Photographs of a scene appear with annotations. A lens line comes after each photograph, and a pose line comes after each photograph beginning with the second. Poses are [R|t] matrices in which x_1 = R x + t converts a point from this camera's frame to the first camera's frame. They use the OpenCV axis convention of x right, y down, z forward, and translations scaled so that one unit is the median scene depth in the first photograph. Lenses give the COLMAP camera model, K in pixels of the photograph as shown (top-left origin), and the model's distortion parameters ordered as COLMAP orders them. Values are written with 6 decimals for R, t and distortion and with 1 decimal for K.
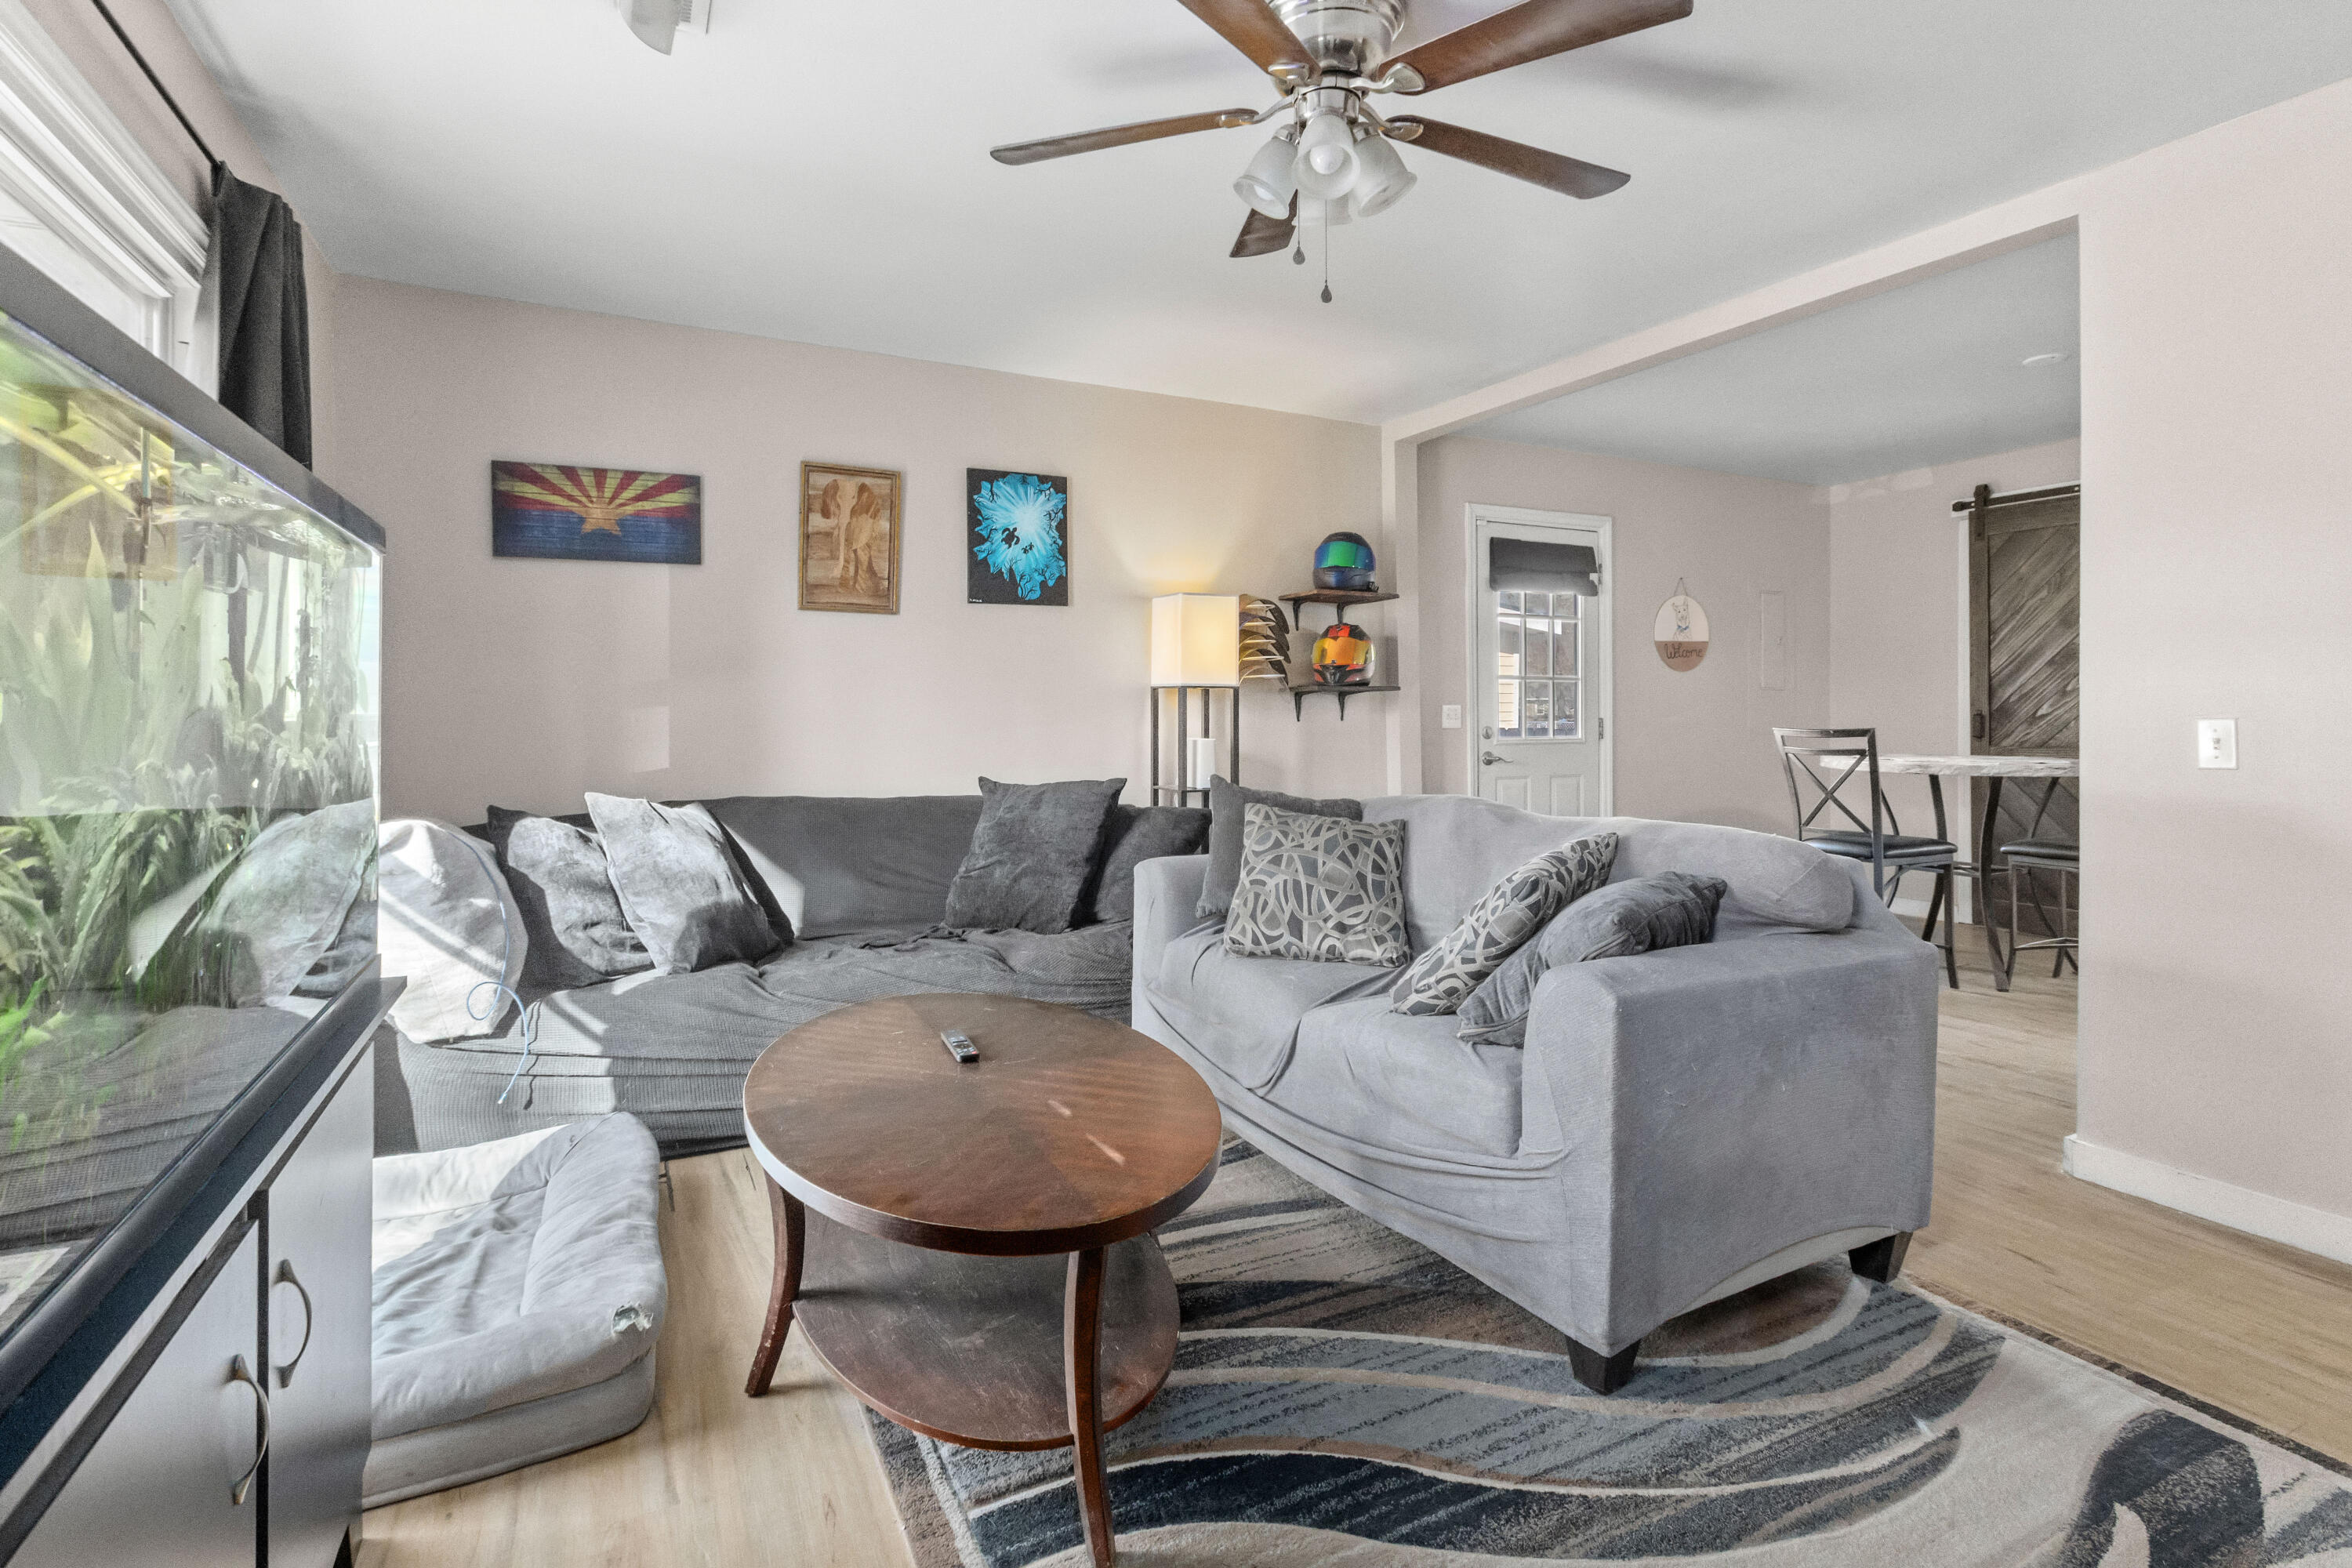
lens RADIAL K [[1097.4, 0, 1173.5], [0, 1097.4, 712.8], [0, 0, 1]] dist [0.003317, 0.000510]
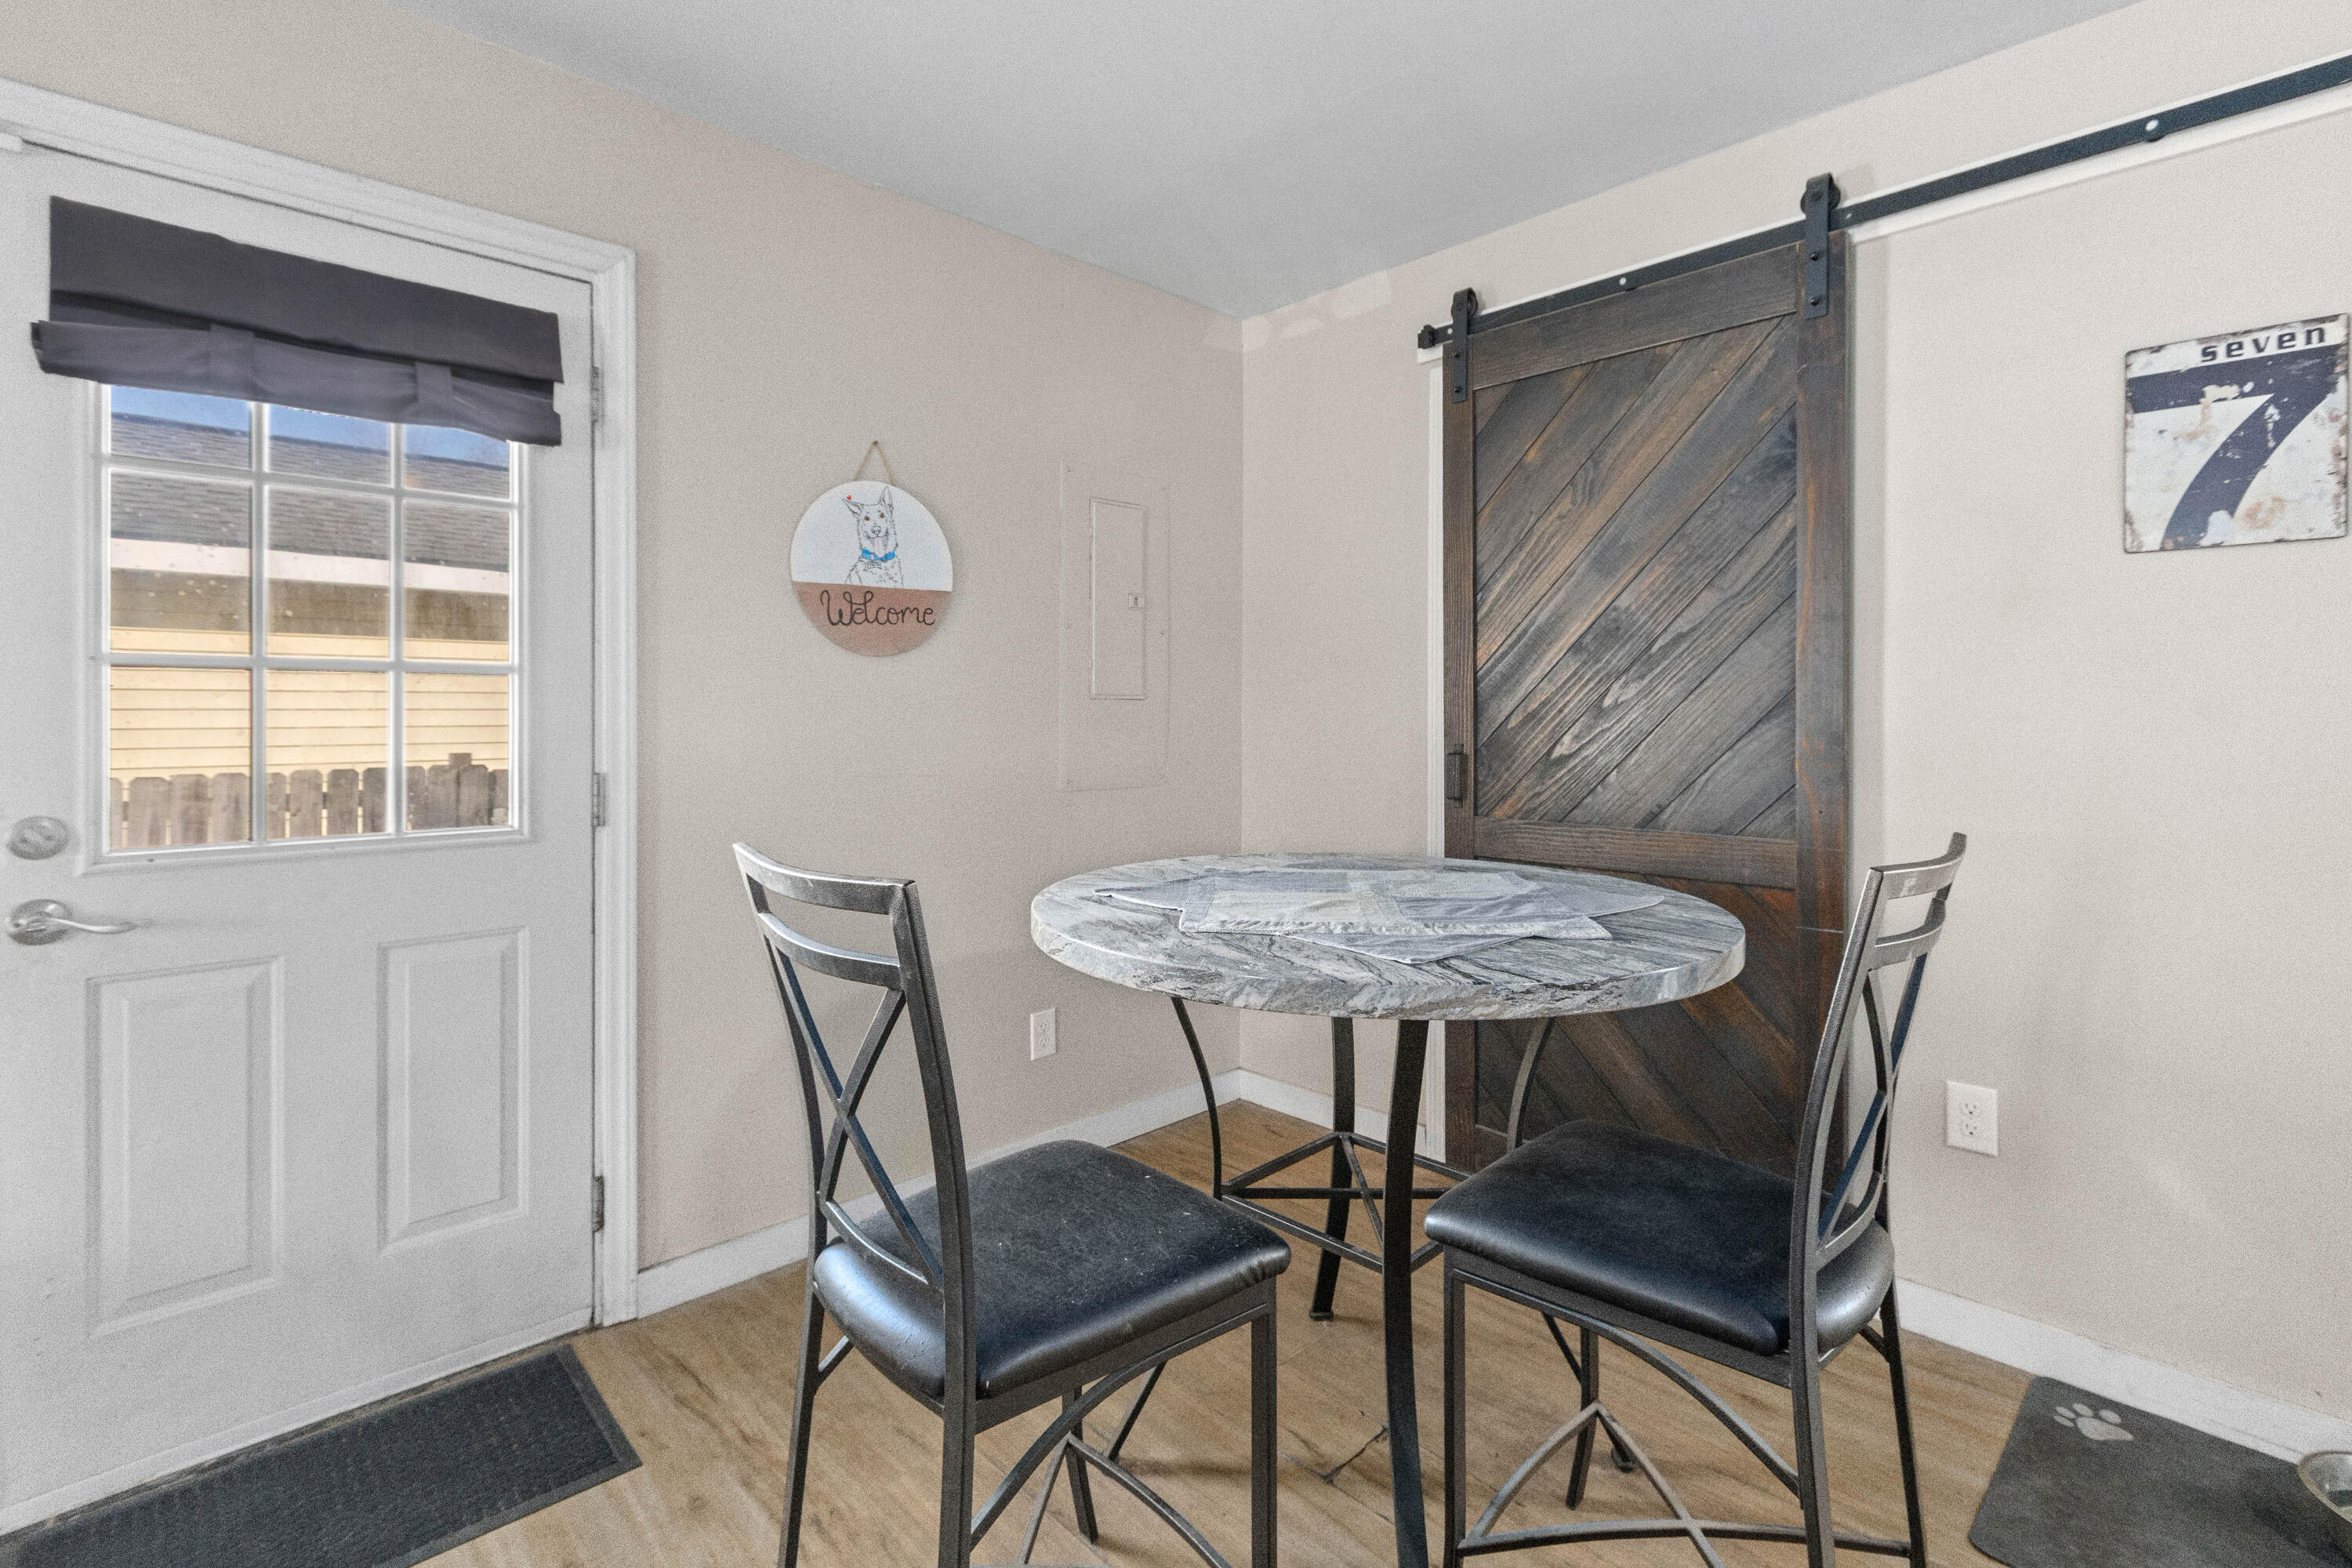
lens RADIAL K [[1097.4, 0, 1173.5], [0, 1097.4, 712.8], [0, 0, 1]] dist [0.003317, 0.000510]
pose [[0.953247, 0.002908, 0.302177, 0.467460], [-0.004401, 0.999981, 0.004259, -0.018076], [-0.302159, -0.005390, 0.953242, 0.574242]]
